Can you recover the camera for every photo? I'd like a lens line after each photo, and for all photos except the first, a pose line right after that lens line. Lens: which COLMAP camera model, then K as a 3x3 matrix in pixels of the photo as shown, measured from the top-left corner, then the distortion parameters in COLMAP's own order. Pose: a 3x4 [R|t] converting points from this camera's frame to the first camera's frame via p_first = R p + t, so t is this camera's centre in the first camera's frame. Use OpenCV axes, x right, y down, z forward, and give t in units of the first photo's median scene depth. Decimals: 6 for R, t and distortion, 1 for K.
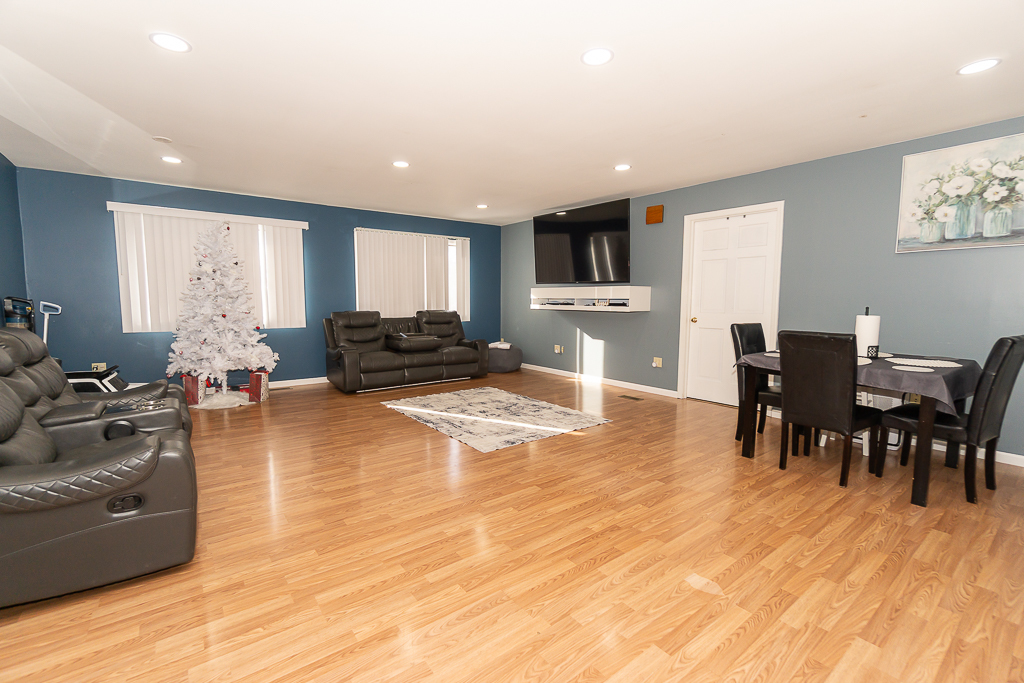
lens RADIAL K [[441.0, 0, 504.1], [0, 441.0, 340.1], [0, 0, 1]] dist [-0.004771, -0.000838]
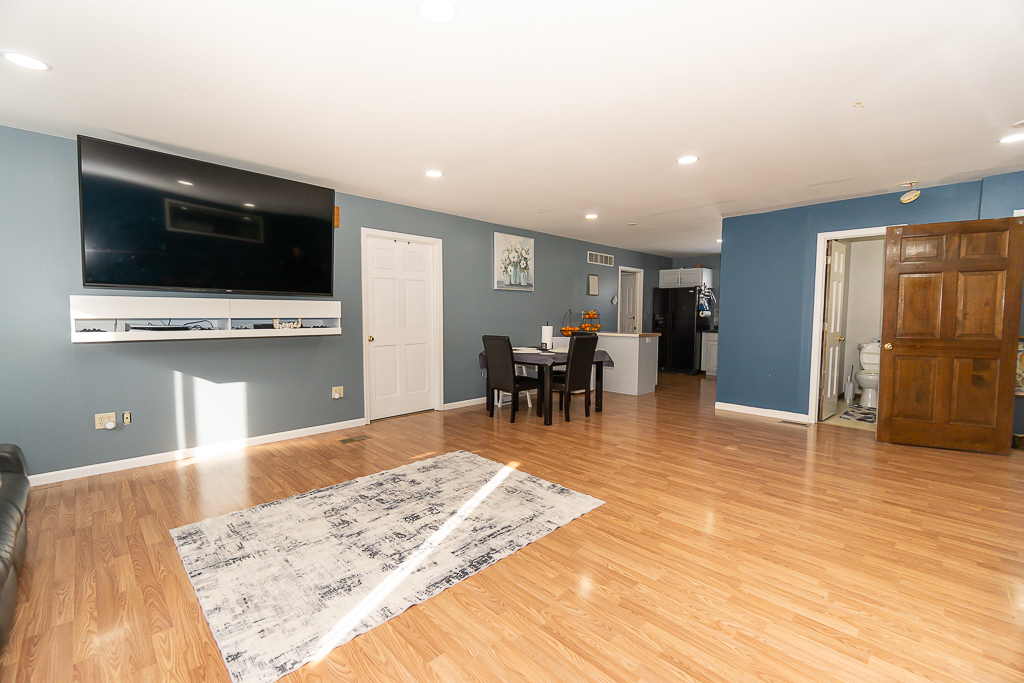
lens RADIAL K [[441.0, 0, 502.9], [0, 441.0, 339.7], [0, 0, 1]] dist [-0.004771, -0.000838]
pose [[-0.126575, -0.065075, 0.989820, -0.693355], [0.086832, 0.993289, 0.076407, -0.114937], [-0.988149, 0.095620, -0.120075, 1.042987]]
